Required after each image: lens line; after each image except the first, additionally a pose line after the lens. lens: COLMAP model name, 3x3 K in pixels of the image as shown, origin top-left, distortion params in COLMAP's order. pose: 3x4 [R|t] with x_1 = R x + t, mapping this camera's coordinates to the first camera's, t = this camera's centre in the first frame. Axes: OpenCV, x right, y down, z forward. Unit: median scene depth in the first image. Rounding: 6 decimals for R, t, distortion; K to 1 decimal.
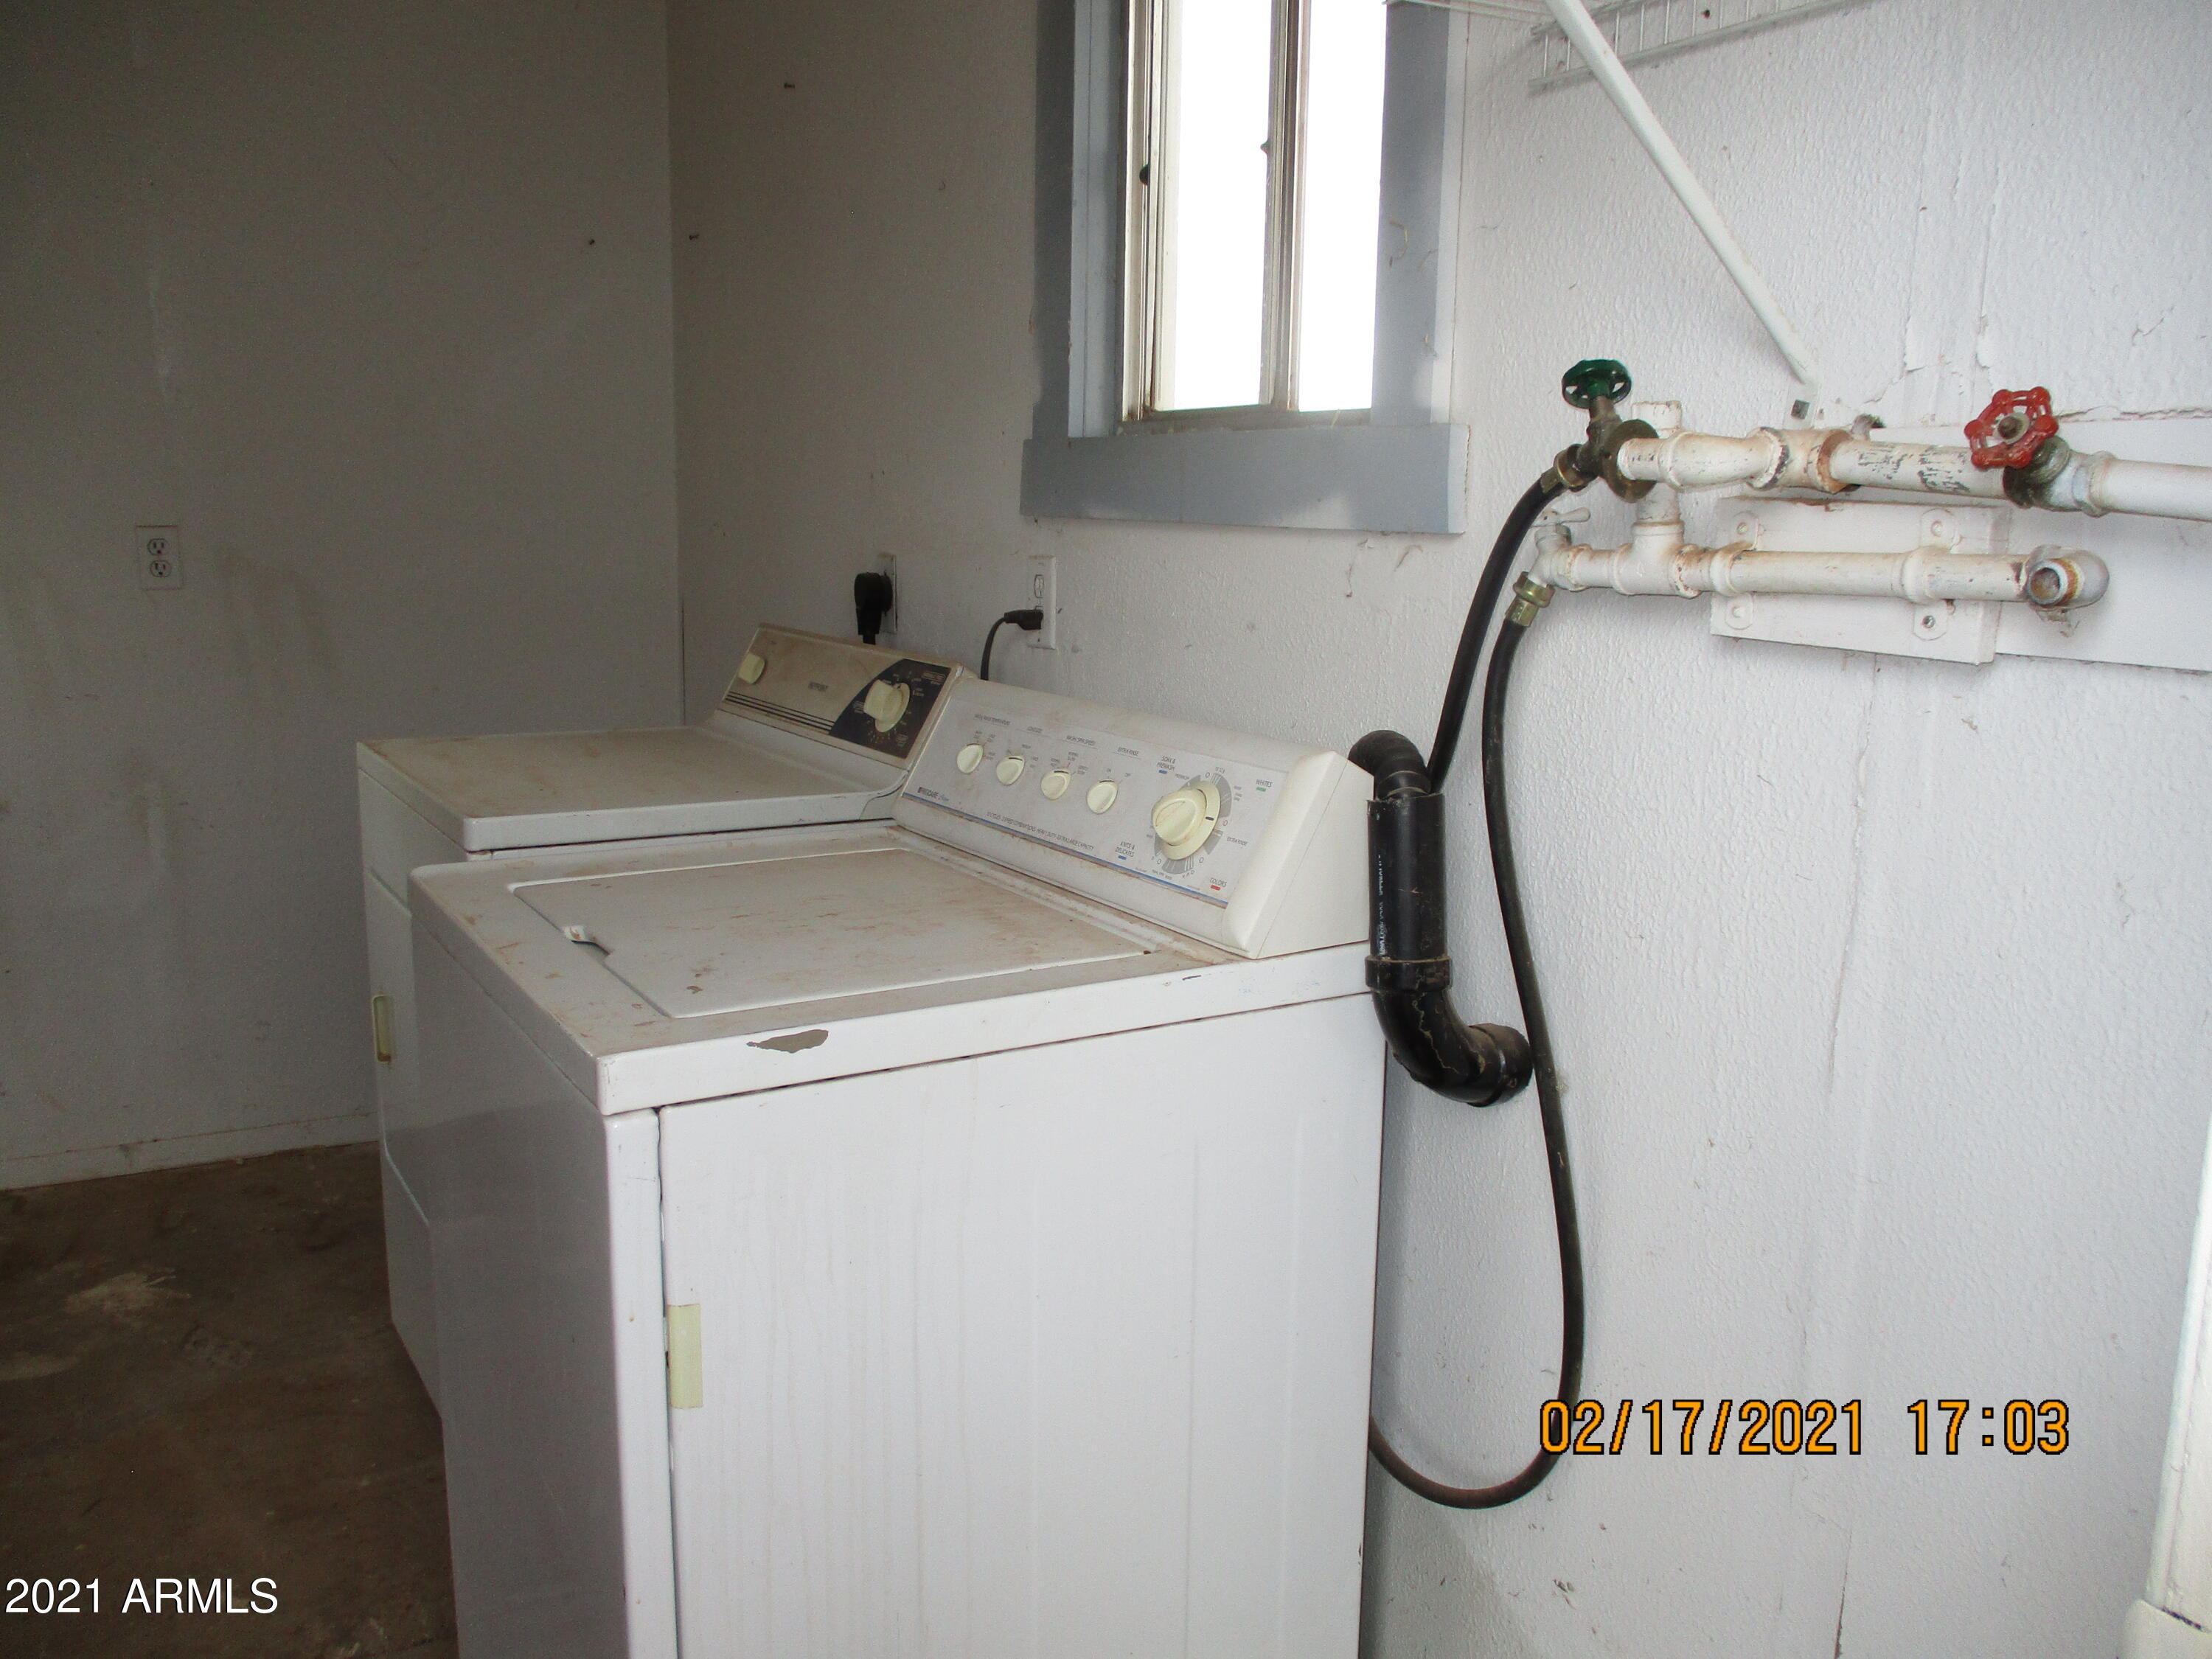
lens RADIAL K [[1839.4, 0, 1104.4], [0, 1839.4, 833.4], [0, 0, 1]] dist [-0.003649, -0.005650]
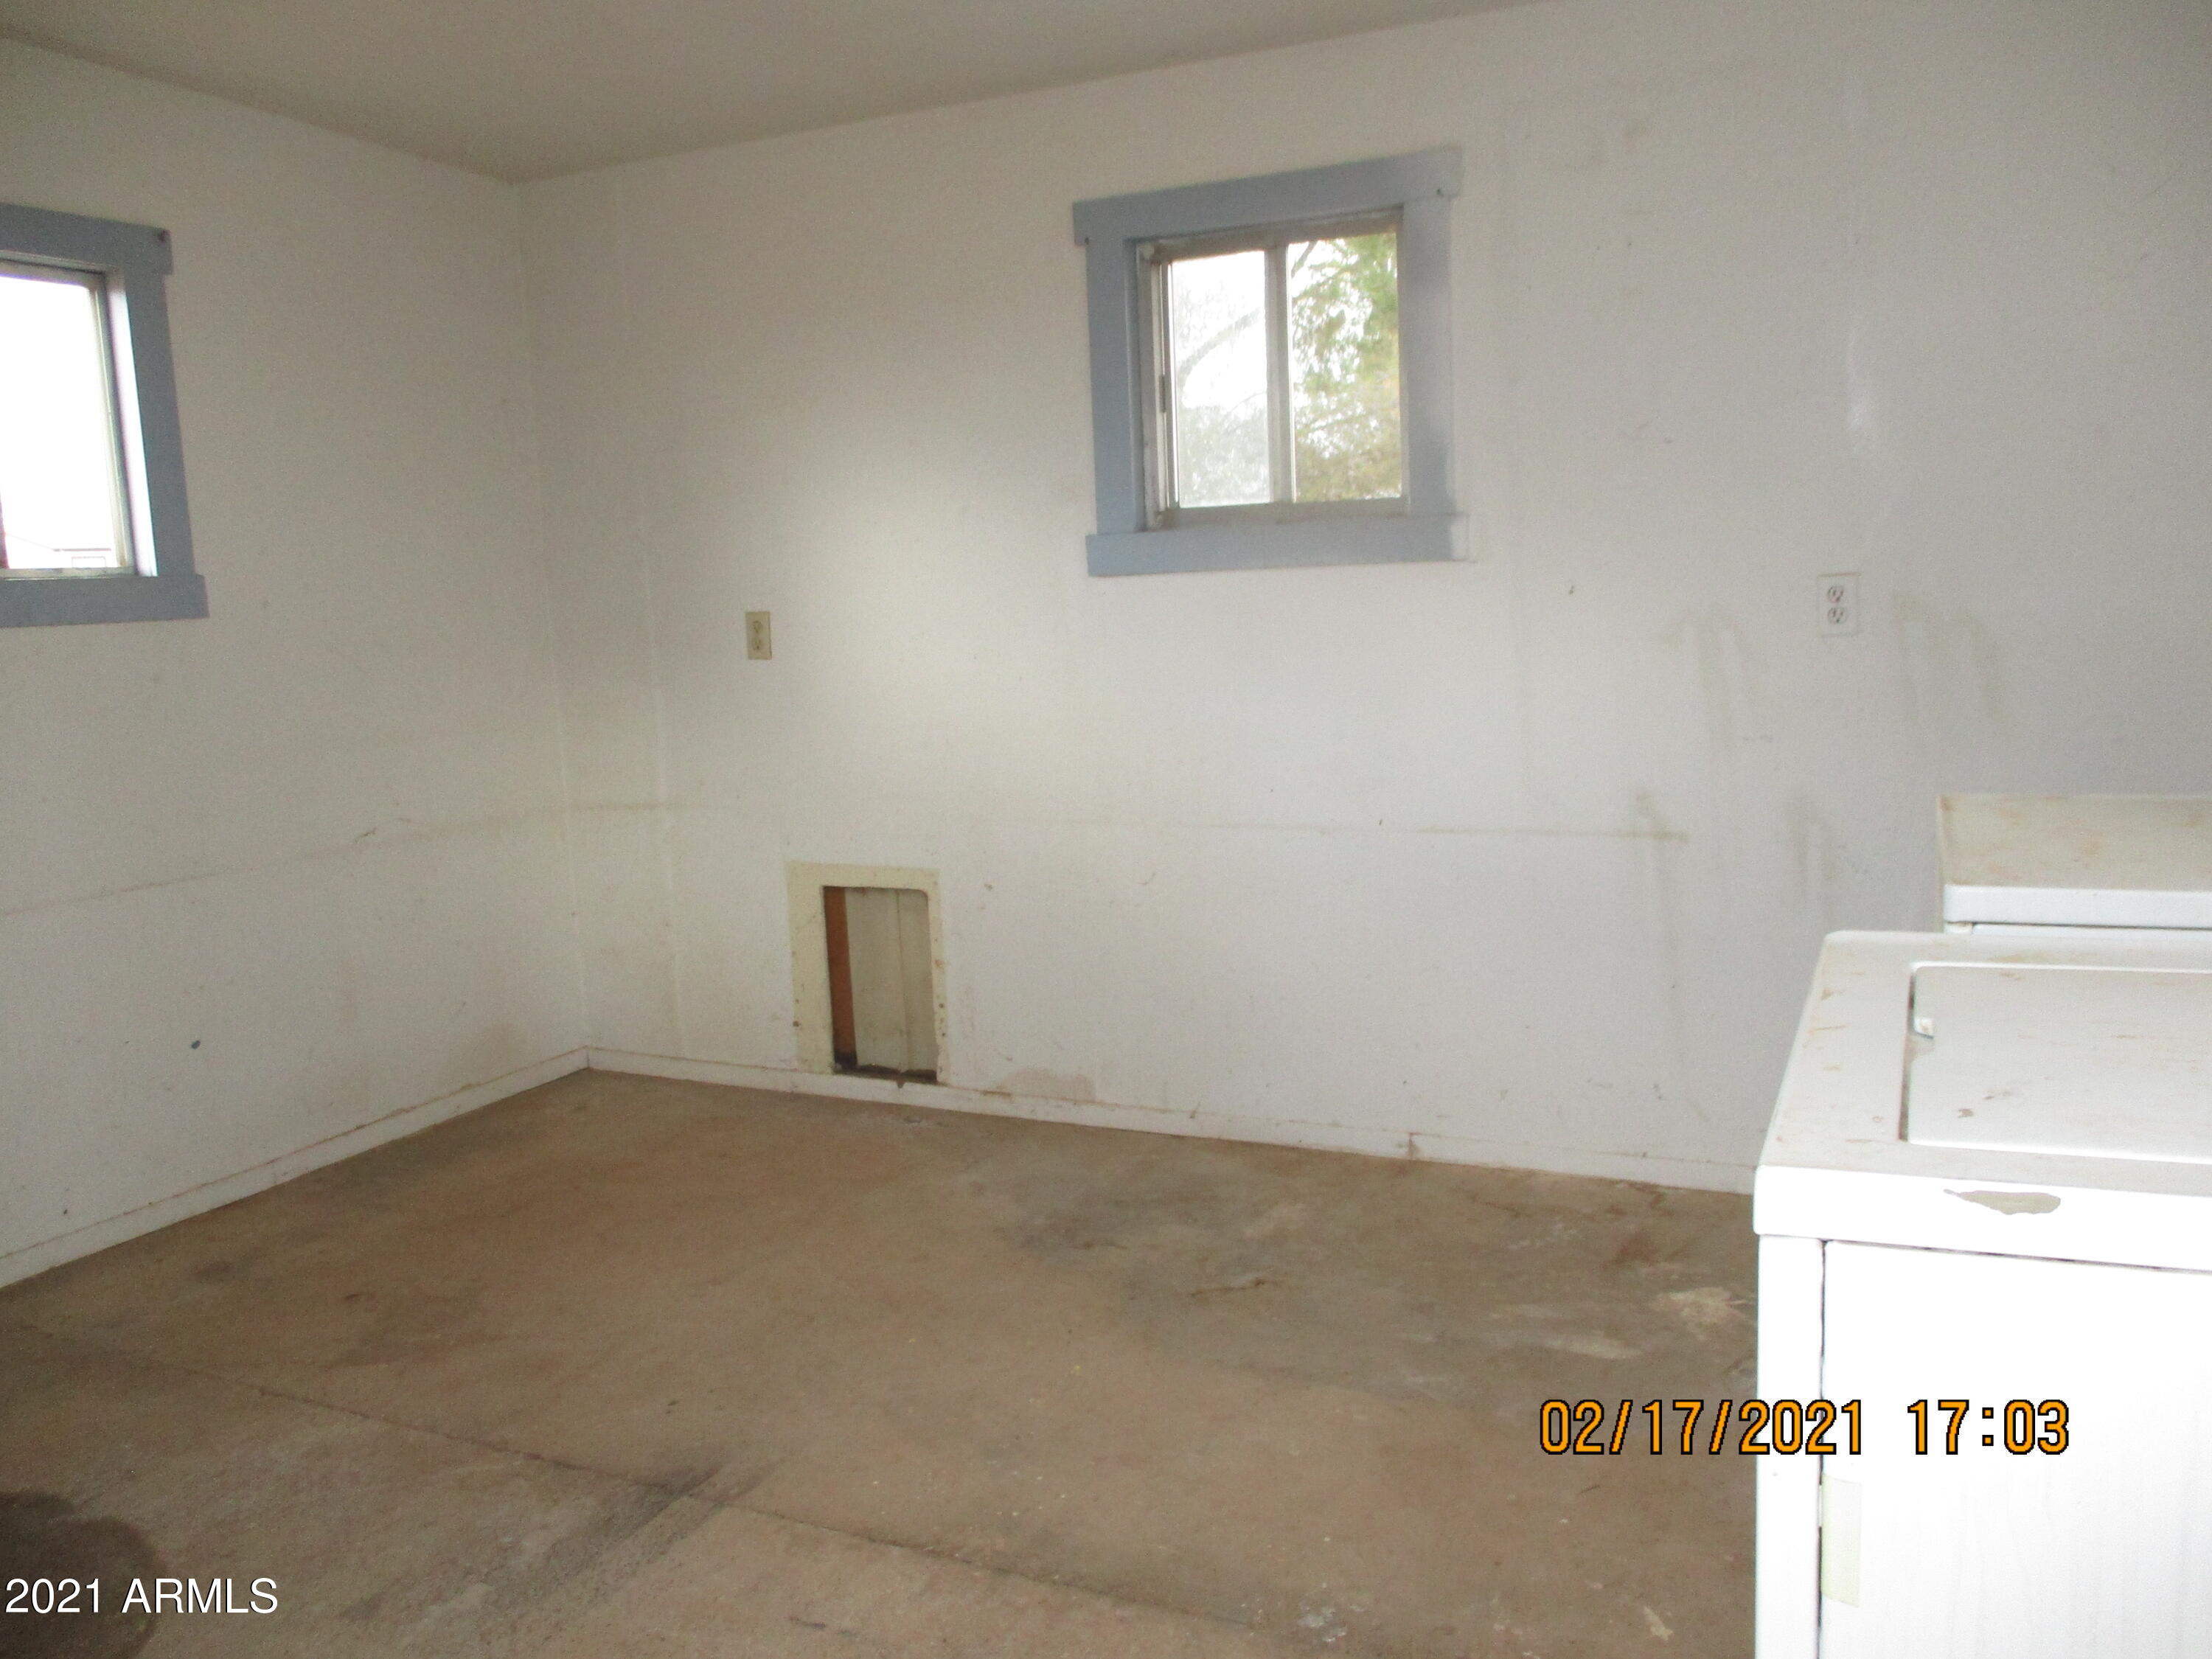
lens RADIAL K [[1847.4, 0, 1112.3], [0, 1847.4, 848.6], [0, 0, 1]] dist [-0.035386, 0.015914]
pose [[0.588356, 0.078483, -0.804784, 0.102480], [-0.091304, 0.995361, 0.030318, -0.011749], [0.803430, 0.055642, 0.592793, 0.098675]]
